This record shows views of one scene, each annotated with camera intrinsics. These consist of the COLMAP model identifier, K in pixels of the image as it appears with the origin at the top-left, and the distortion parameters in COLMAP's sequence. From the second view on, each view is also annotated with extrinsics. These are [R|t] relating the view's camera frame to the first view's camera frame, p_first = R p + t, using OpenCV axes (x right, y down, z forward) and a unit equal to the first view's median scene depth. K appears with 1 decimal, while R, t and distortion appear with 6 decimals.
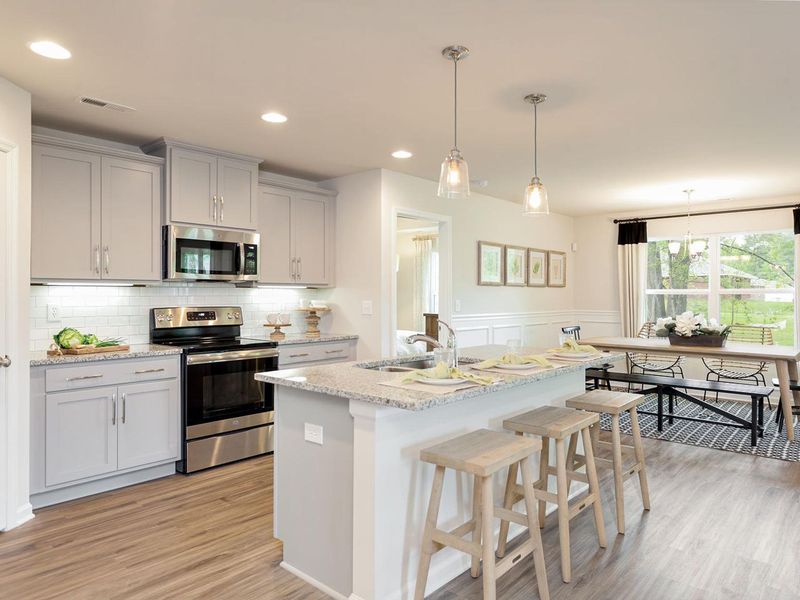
lens RADIAL K [[524.8, 0, 426.7], [0, 524.8, 296.7], [0, 0, 1]] dist [-0.001099, 0.001335]
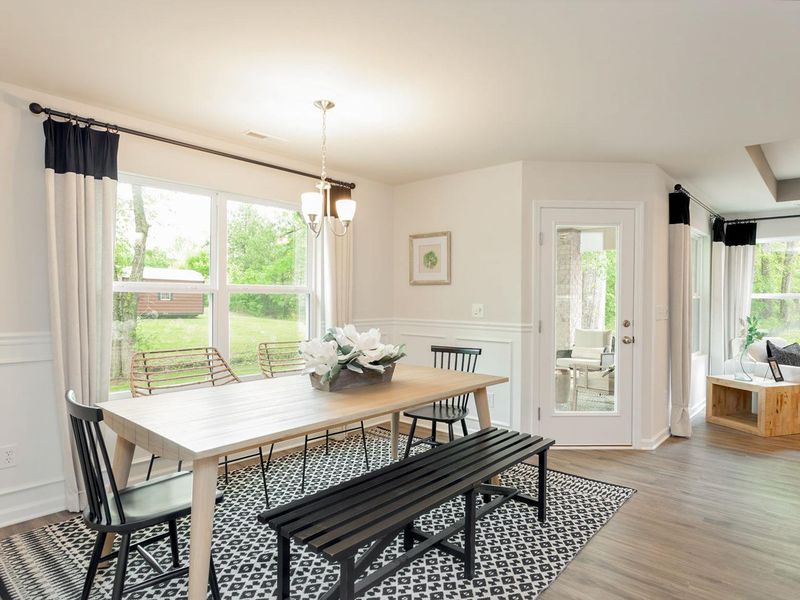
lens RADIAL K [[456.4, 0, 399.4], [0, 456.4, 304.5], [0, 0, 1]] dist [0.001299, 0.001036]
pose [[0.051007, -0.017390, 0.998547, 0.037063], [-0.005523, 0.999828, 0.017694, -0.002683], [-0.998683, -0.006418, 0.050902, 1.051131]]
